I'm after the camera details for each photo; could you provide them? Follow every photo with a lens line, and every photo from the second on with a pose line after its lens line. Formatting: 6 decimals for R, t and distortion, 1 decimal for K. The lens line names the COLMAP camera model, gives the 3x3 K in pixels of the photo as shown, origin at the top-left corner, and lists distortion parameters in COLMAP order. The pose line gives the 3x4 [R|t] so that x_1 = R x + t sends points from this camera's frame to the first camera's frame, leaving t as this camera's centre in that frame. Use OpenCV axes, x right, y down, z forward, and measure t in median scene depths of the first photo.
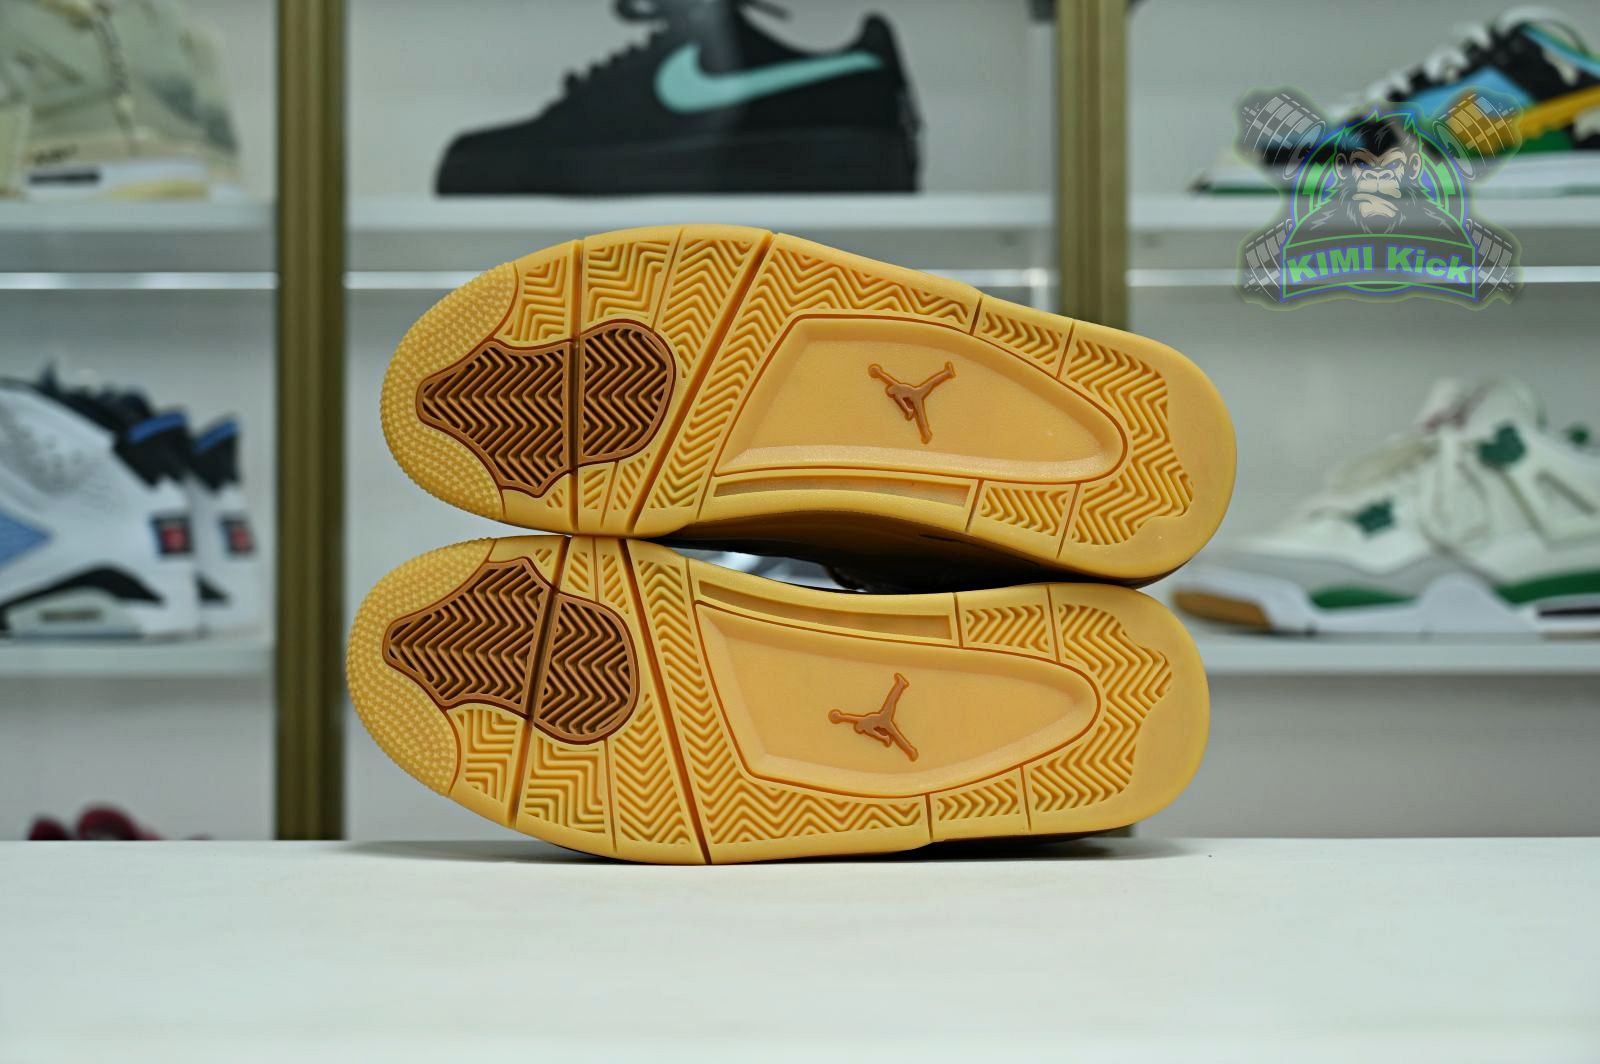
lens RADIAL K [[2411.2, 0, 800.0], [0, 2411.2, 532.0], [0, 0, 1]] dist [0.021030, -0.005371]
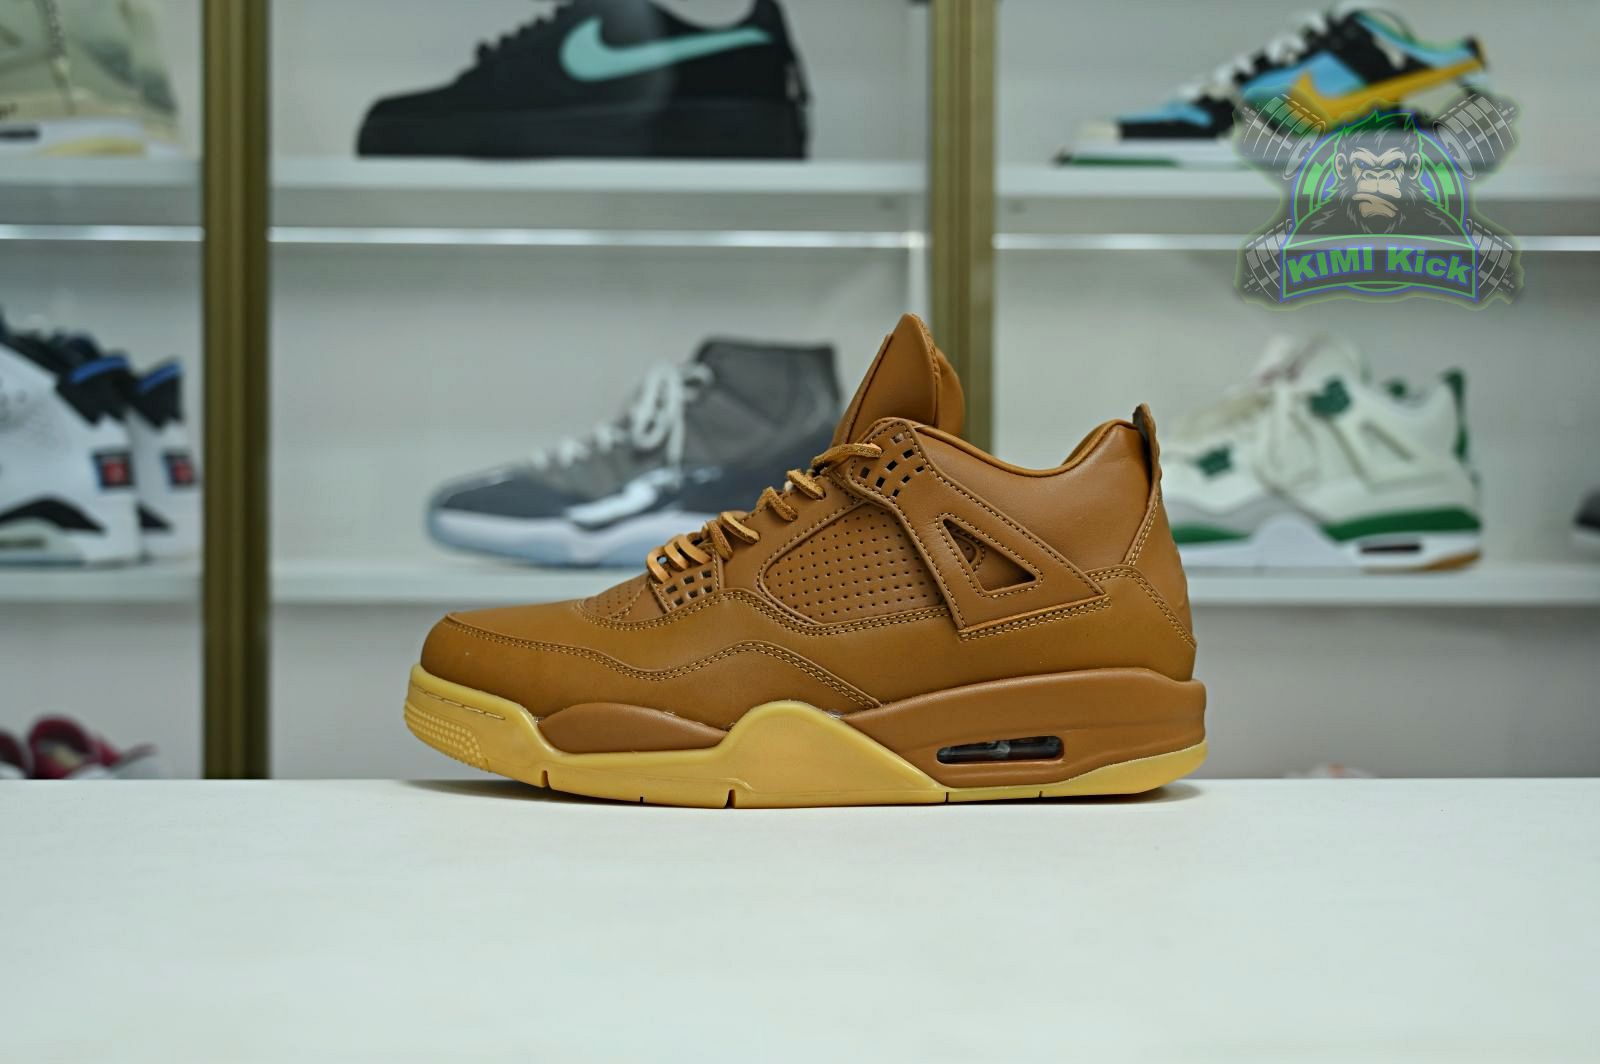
lens RADIAL K [[1988.9, 0, 800.0], [0, 1988.9, 532.0], [0, 0, 1]] dist [-0.004192, 0.060099]
pose [[0.999309, 0.006610, 0.036582, 0.015527], [-0.008138, 0.999094, 0.041779, -0.010439], [-0.036273, -0.042048, 0.998457, 0.098512]]
